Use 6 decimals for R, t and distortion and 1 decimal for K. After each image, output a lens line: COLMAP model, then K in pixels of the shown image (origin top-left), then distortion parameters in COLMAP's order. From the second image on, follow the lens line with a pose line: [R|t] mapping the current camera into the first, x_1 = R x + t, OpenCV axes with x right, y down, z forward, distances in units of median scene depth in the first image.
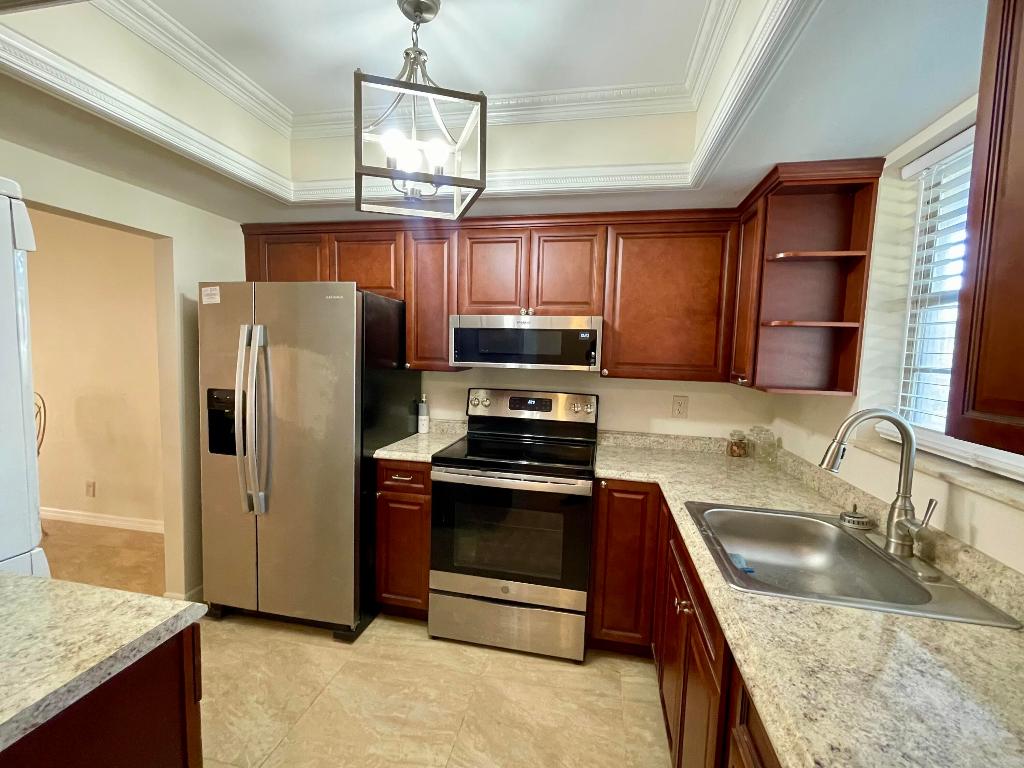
lens RADIAL K [[445.3, 0, 510.9], [0, 445.3, 383.2], [0, 0, 1]] dist [-0.005753, 0.000820]
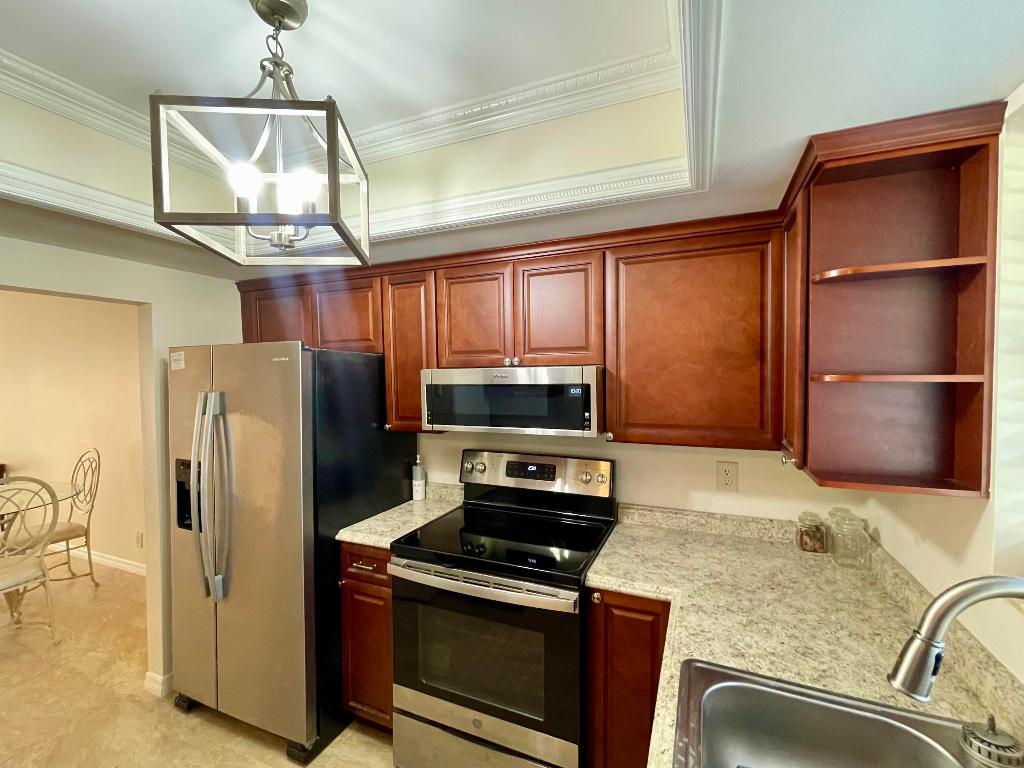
lens RADIAL K [[445.3, 0, 511.9], [0, 445.3, 383.6], [0, 0, 1]] dist [-0.005753, 0.000820]
pose [[0.978893, -0.032895, -0.201708, 0.213517], [0.021075, 0.997948, -0.060470, -0.076168], [0.203283, 0.054943, 0.977577, 0.216966]]
